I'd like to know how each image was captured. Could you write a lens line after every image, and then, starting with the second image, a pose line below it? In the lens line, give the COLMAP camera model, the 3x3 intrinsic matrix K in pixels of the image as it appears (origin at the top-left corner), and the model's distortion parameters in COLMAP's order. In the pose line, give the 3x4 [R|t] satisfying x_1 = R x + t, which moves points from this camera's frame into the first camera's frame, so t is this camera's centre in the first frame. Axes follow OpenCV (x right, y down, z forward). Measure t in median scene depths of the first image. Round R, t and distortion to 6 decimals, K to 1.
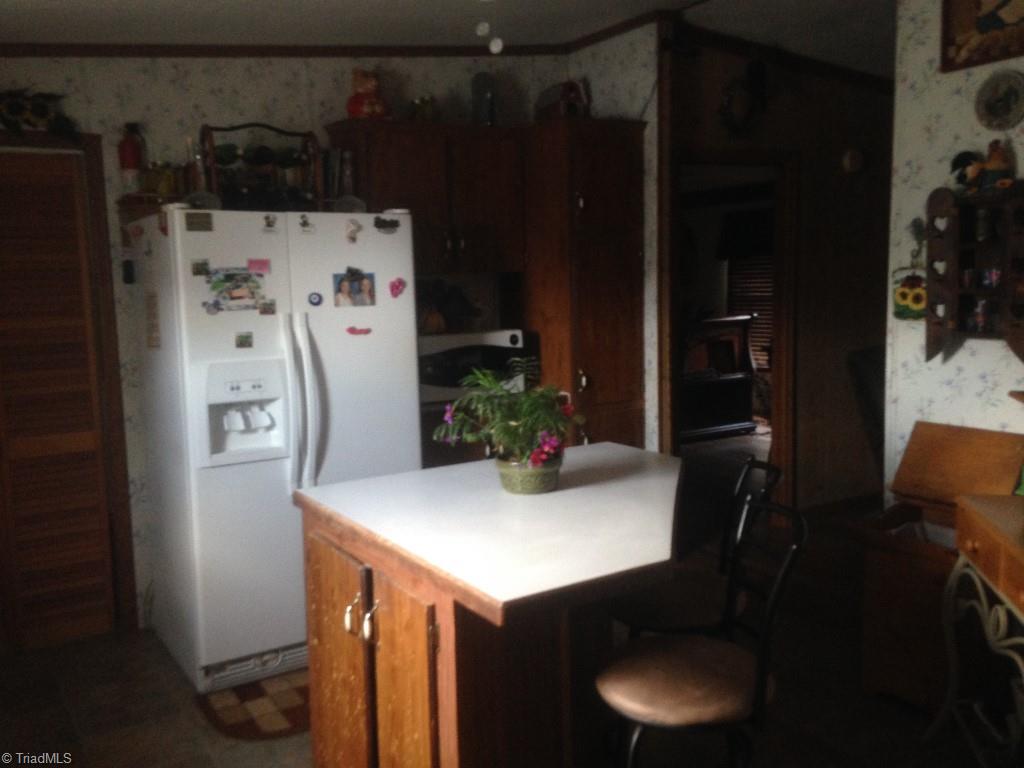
lens RADIAL K [[955.5, 0, 521.2], [0, 955.5, 382.4], [0, 0, 1]] dist [0.127407, -0.171618]
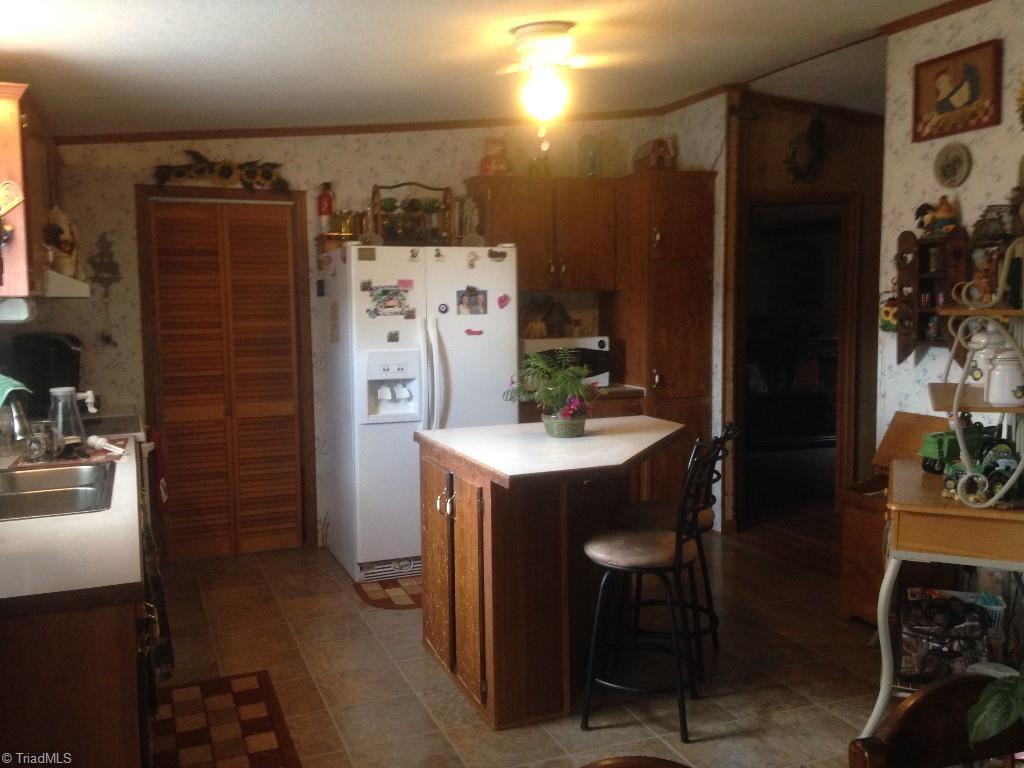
lens RADIAL K [[955.5, 0, 509.3], [0, 955.5, 383.1], [0, 0, 1]] dist [0.127407, -0.171618]
pose [[0.981789, 0.031180, -0.187397, 0.143495], [-0.034890, 0.999254, -0.016534, 0.041155], [0.186741, 0.022772, 0.982145, -0.346107]]
